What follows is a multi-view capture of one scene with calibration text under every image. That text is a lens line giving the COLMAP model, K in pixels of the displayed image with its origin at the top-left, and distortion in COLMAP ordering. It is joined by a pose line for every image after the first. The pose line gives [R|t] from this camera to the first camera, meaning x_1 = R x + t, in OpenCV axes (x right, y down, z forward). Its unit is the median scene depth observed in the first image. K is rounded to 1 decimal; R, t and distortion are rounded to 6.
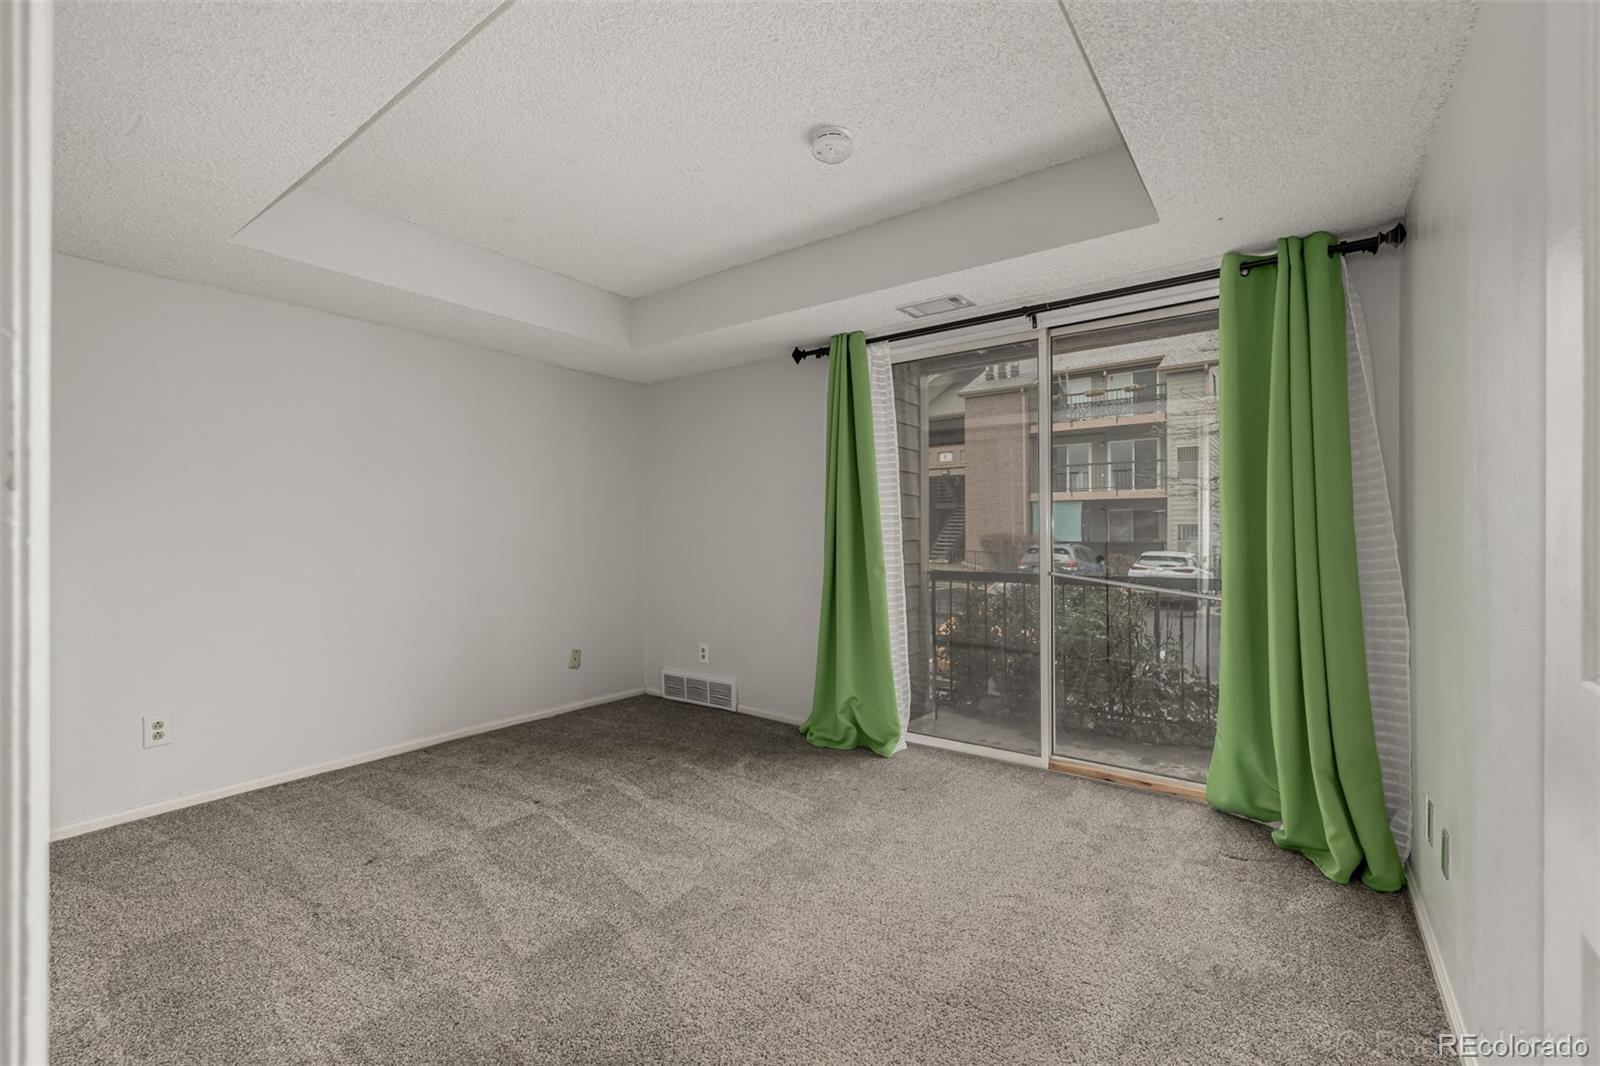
lens RADIAL K [[680.6, 0, 800.0], [0, 680.6, 533.0], [0, 0, 1]] dist [0.001196, 0.000134]
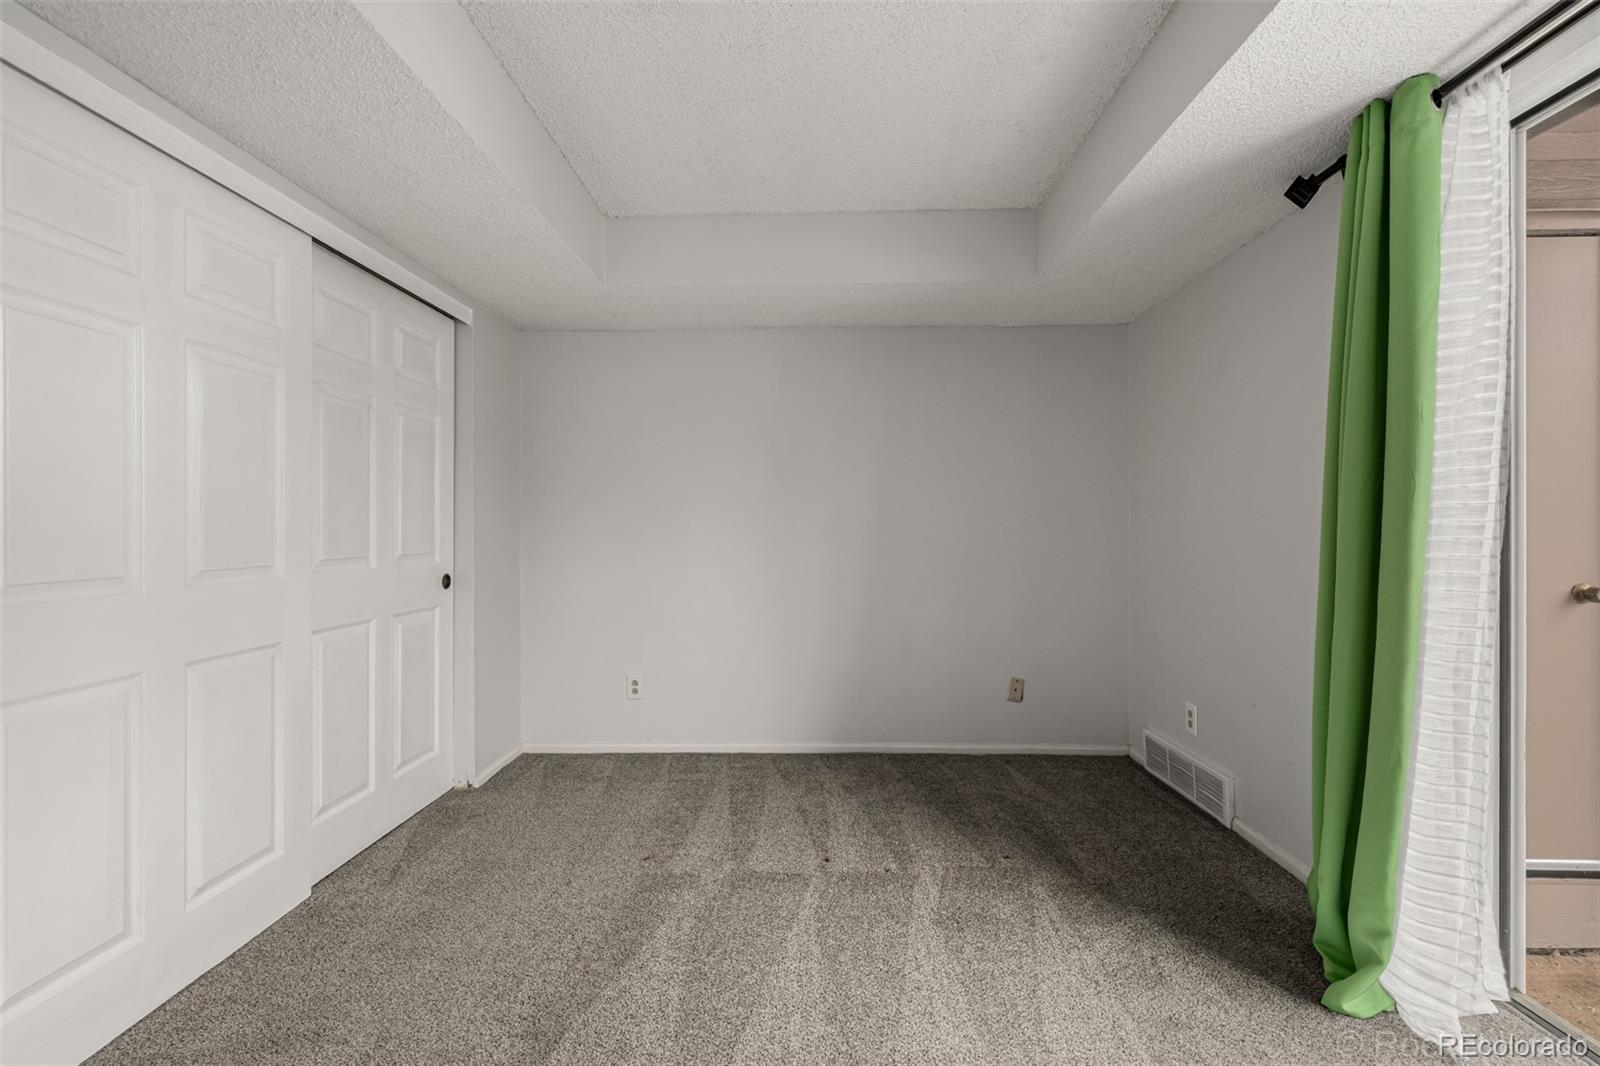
lens RADIAL K [[680.6, 0, 800.0], [0, 680.6, 533.0], [0, 0, 1]] dist [0.001196, 0.000134]
pose [[0.571406, 0.001188, -0.820666, 0.233690], [0.001576, 0.999996, 0.002545, -0.001202], [0.820666, -0.002748, 0.571402, 0.438986]]
